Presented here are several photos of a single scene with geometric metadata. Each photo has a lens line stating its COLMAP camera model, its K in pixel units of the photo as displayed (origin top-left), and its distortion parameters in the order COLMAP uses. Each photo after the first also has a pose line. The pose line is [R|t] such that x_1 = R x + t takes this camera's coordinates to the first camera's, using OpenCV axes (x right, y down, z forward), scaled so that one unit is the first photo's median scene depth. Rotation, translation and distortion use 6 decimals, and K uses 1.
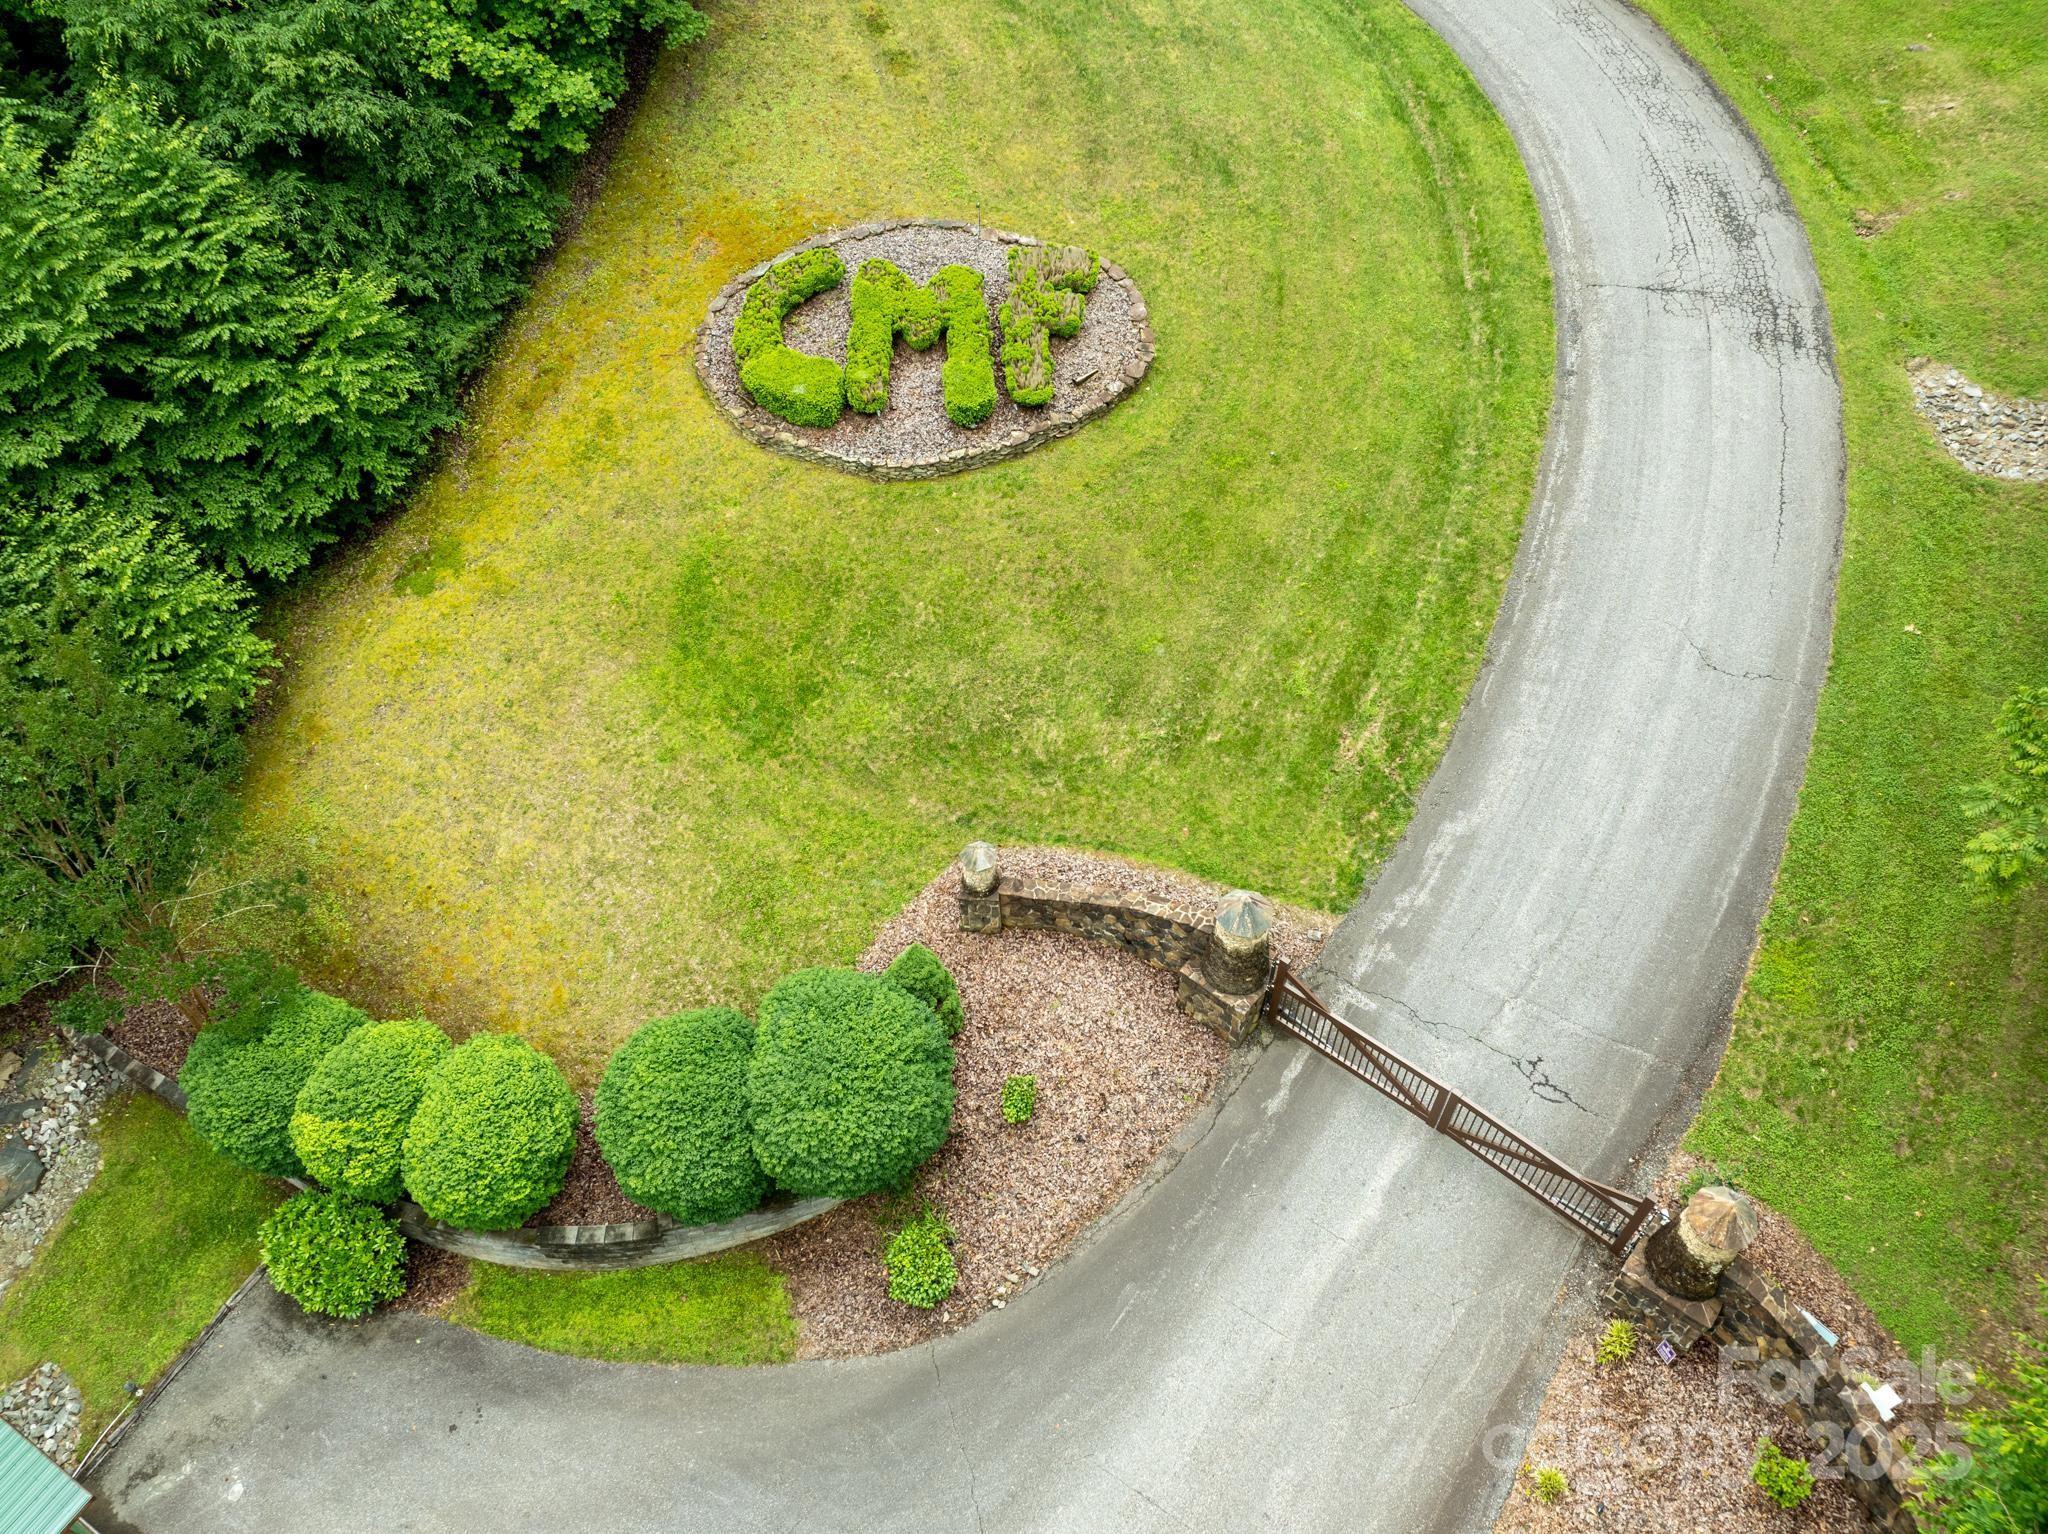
lens RADIAL K [[1449.0, 0, 1027.1], [0, 1449.0, 755.7], [0, 0, 1]] dist [-0.043224, 0.011278]
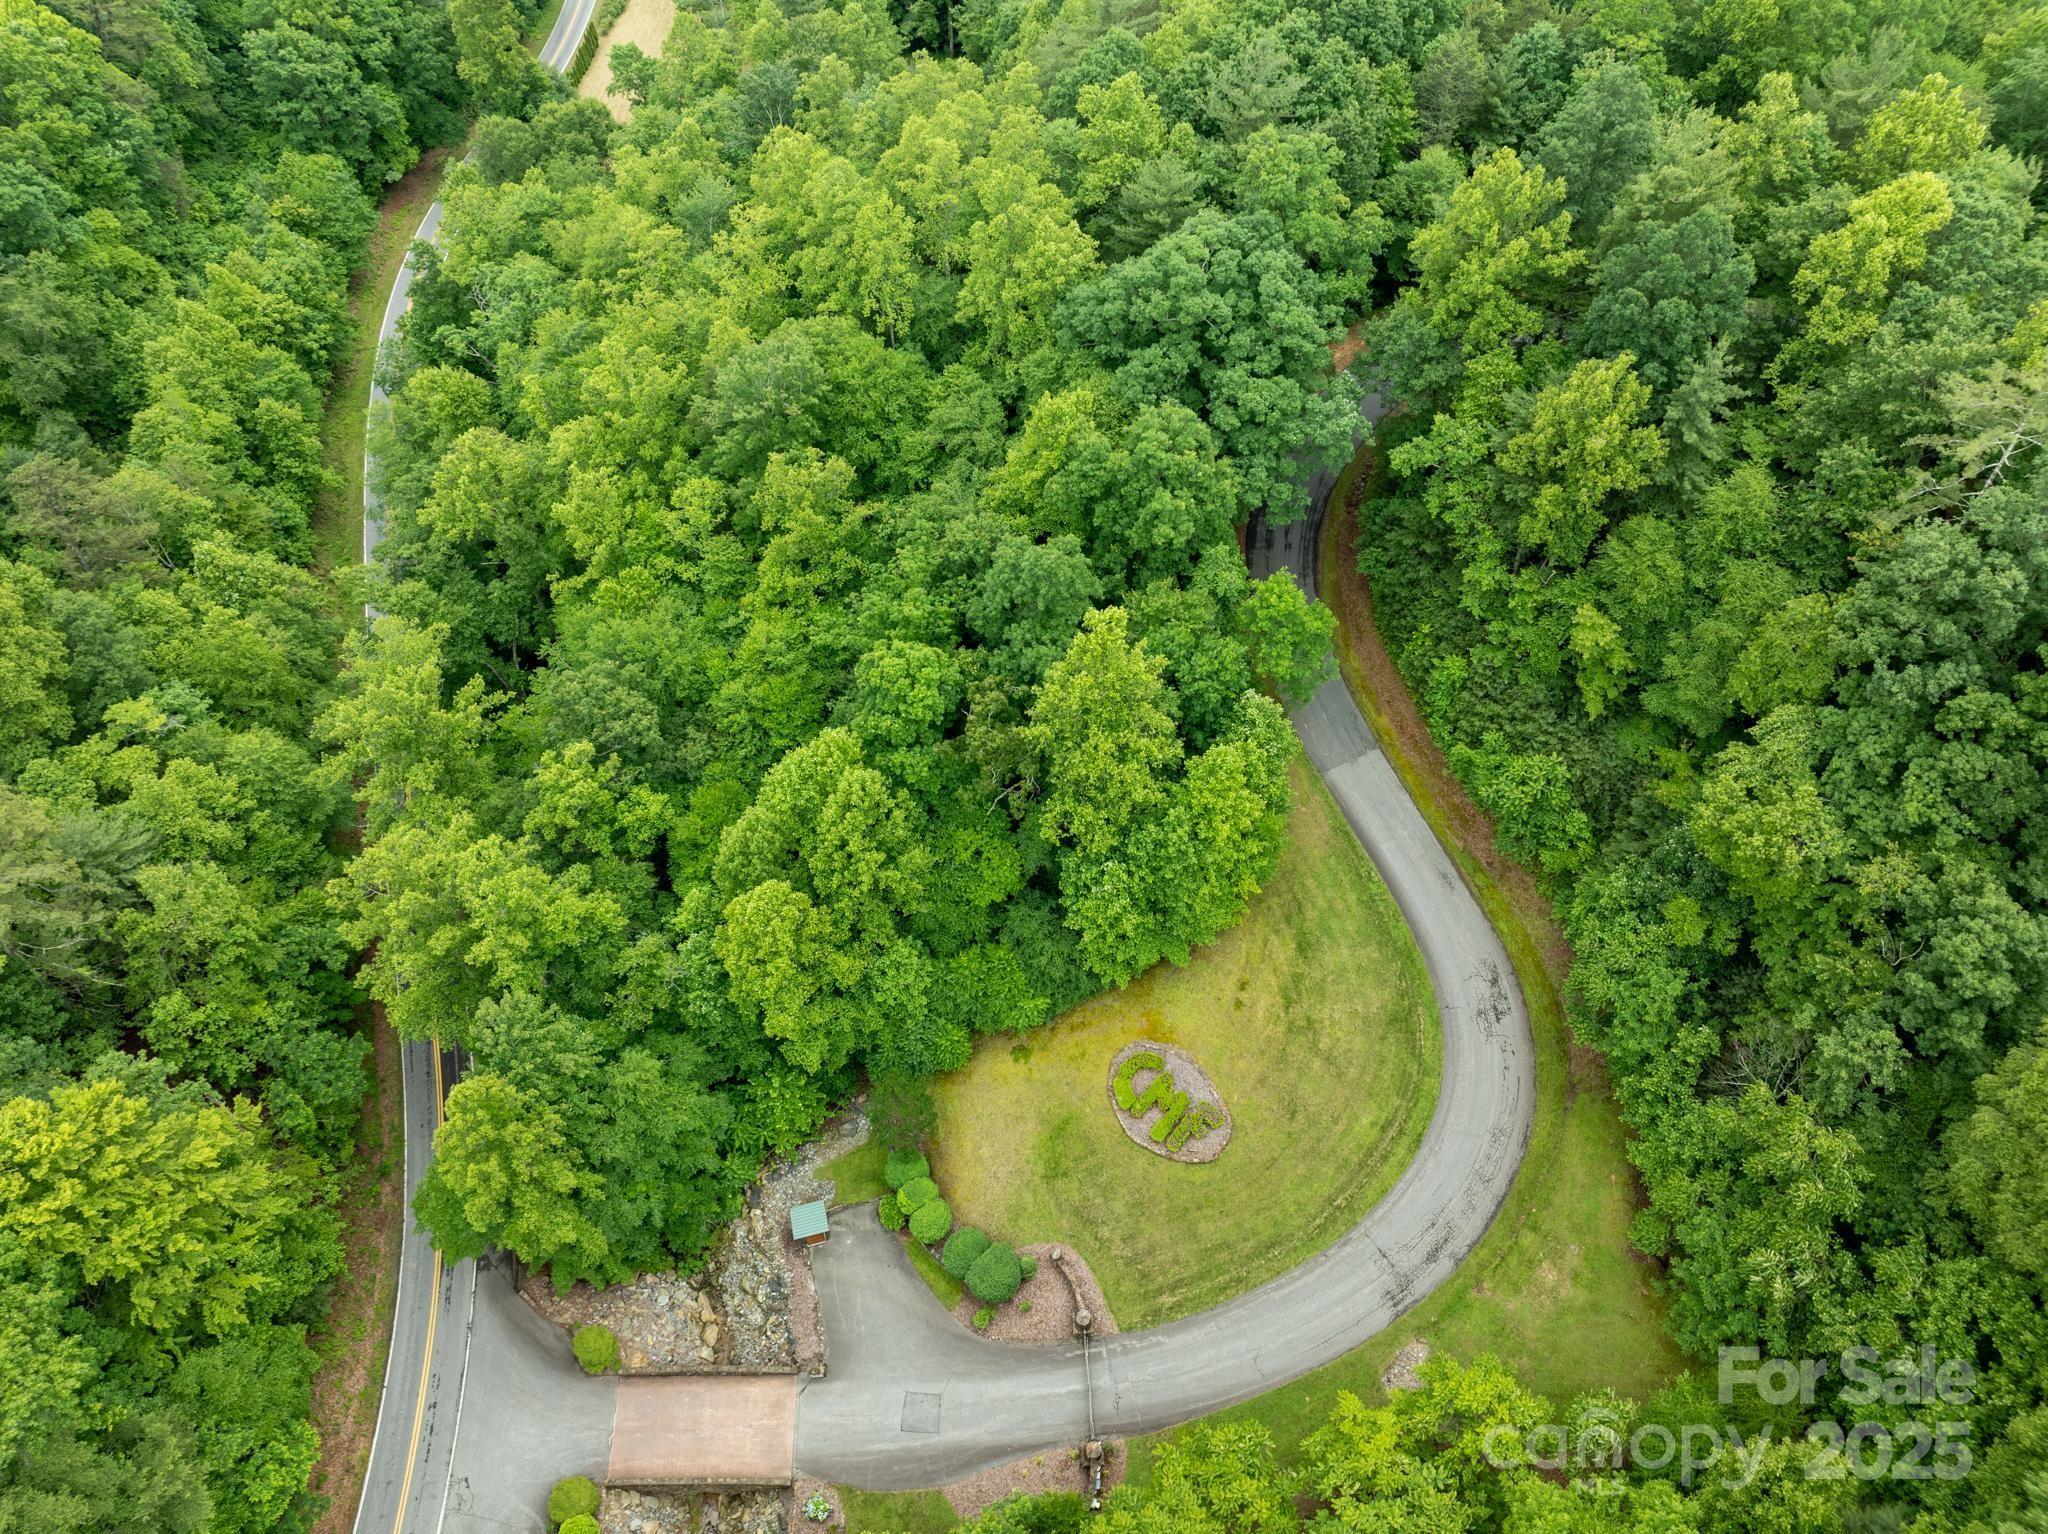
lens RADIAL K [[1449.0, 0, 1027.1], [0, 1449.0, 755.7], [0, 0, 1]] dist [-0.043224, 0.011278]
pose [[0.693652, 0.583505, -0.422336, 0.642197], [-0.522095, 0.811226, 0.263302, -1.664330], [0.496249, 0.037860, 0.867355, -2.043667]]
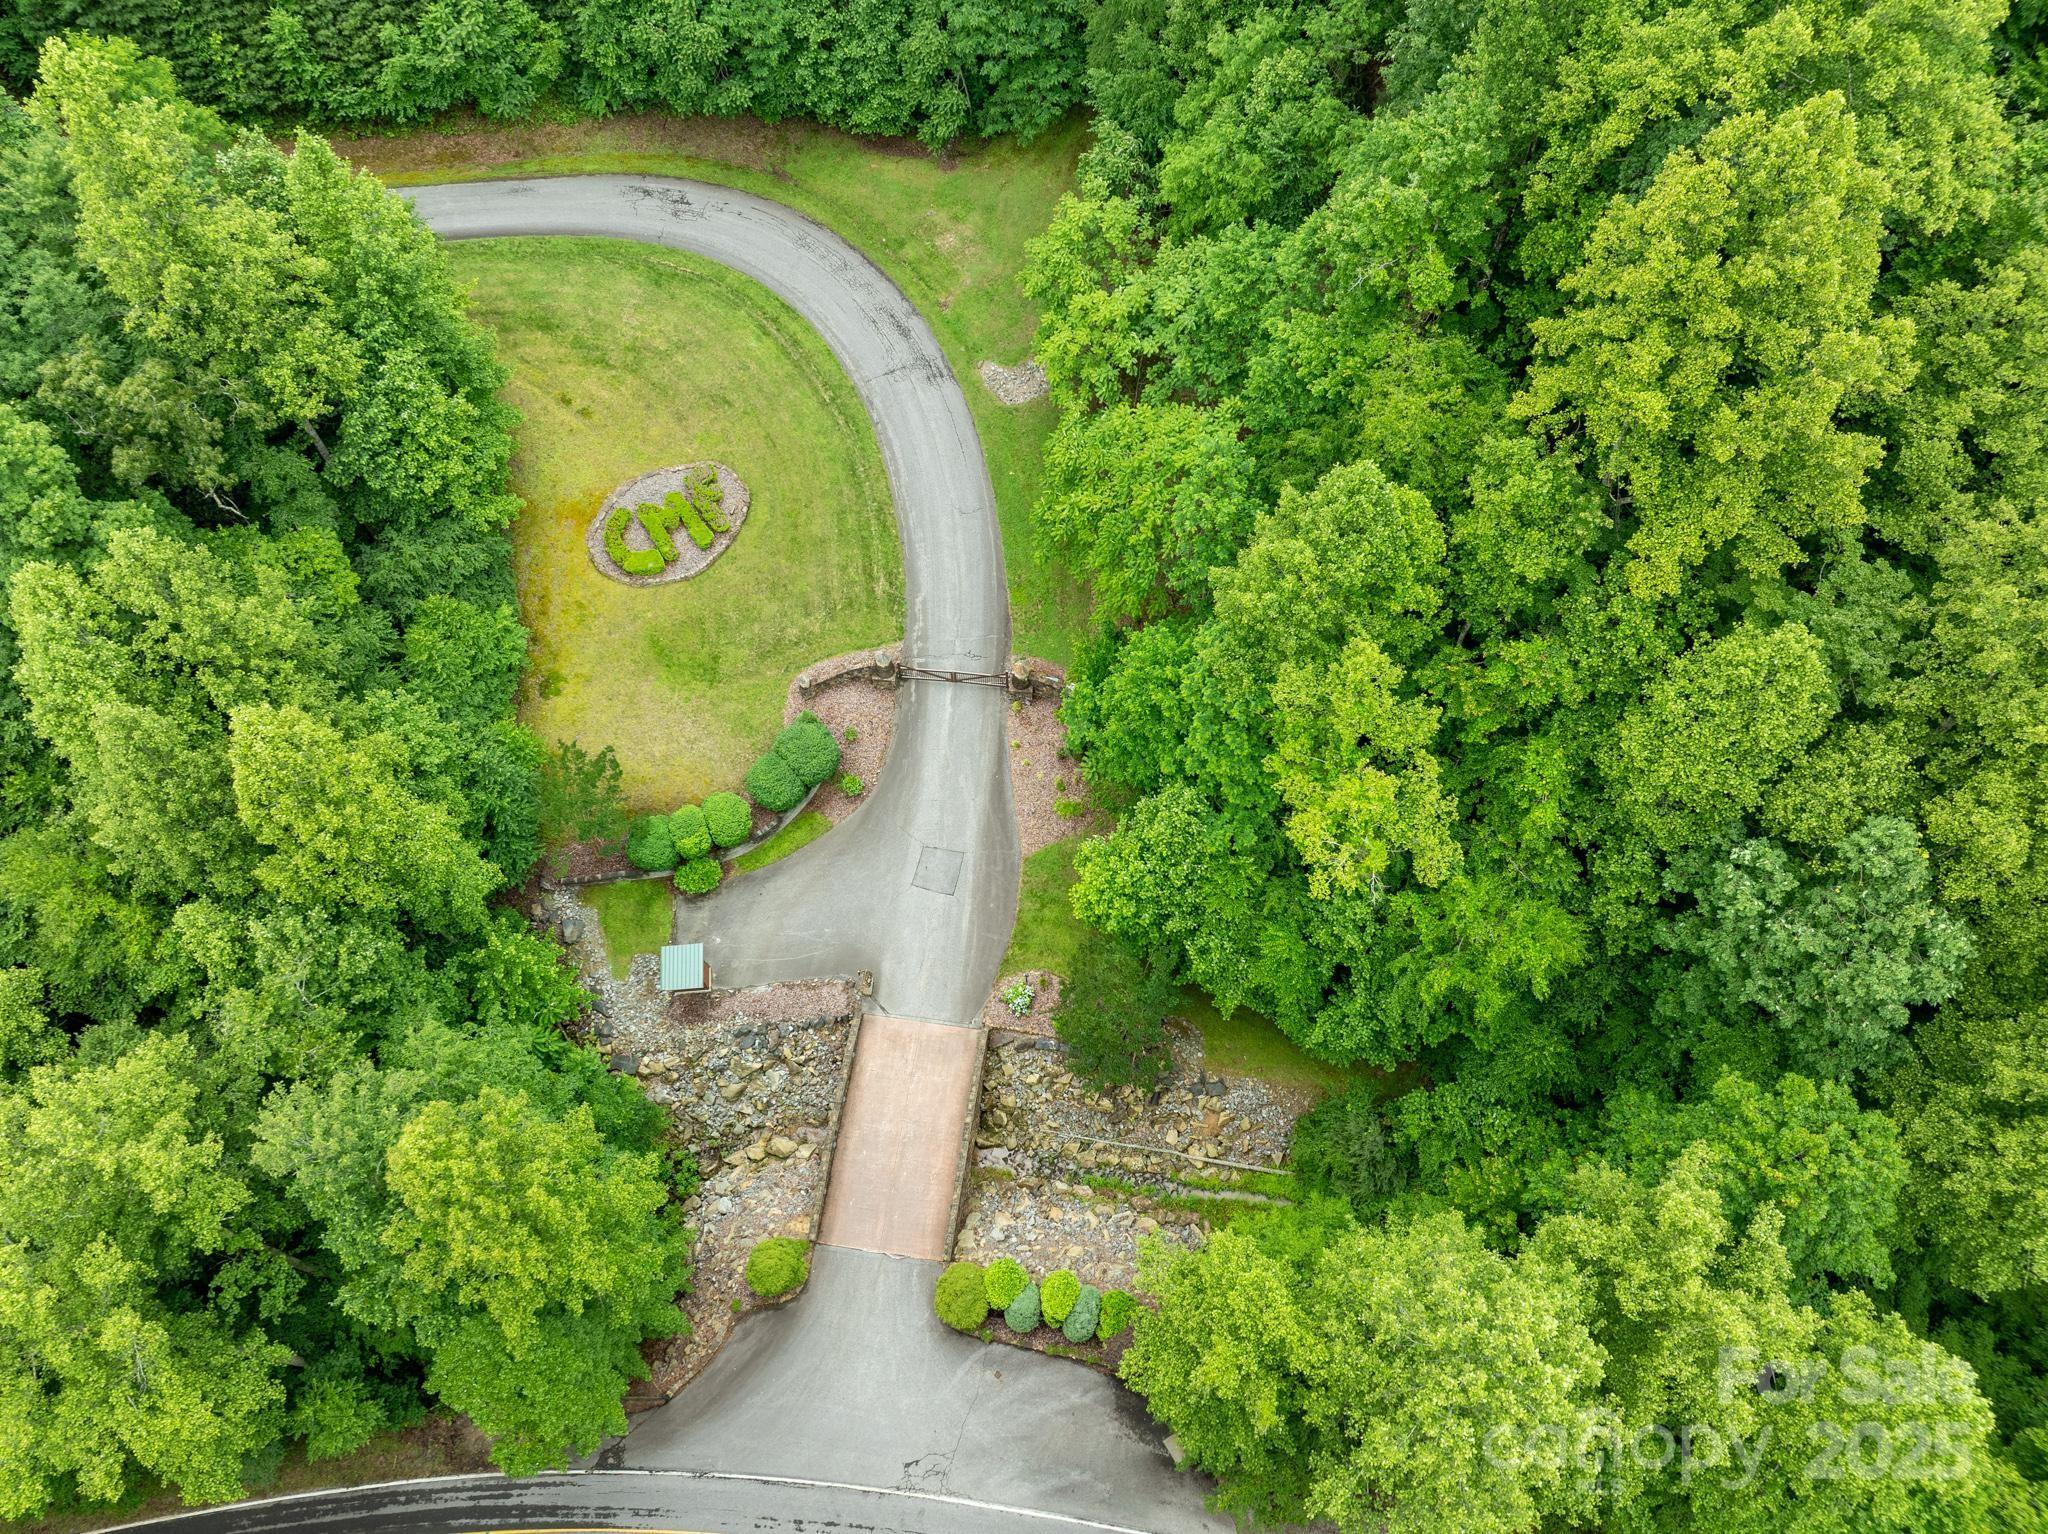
lens RADIAL K [[1449.0, 0, 1027.1], [0, 1449.0, 755.7], [0, 0, 1]] dist [-0.043224, 0.011278]
pose [[0.819243, -0.508121, 0.265809, -0.490280], [0.424571, 0.849033, 0.314455, -0.508545], [-0.385462, -0.144760, 0.911298, -1.885513]]
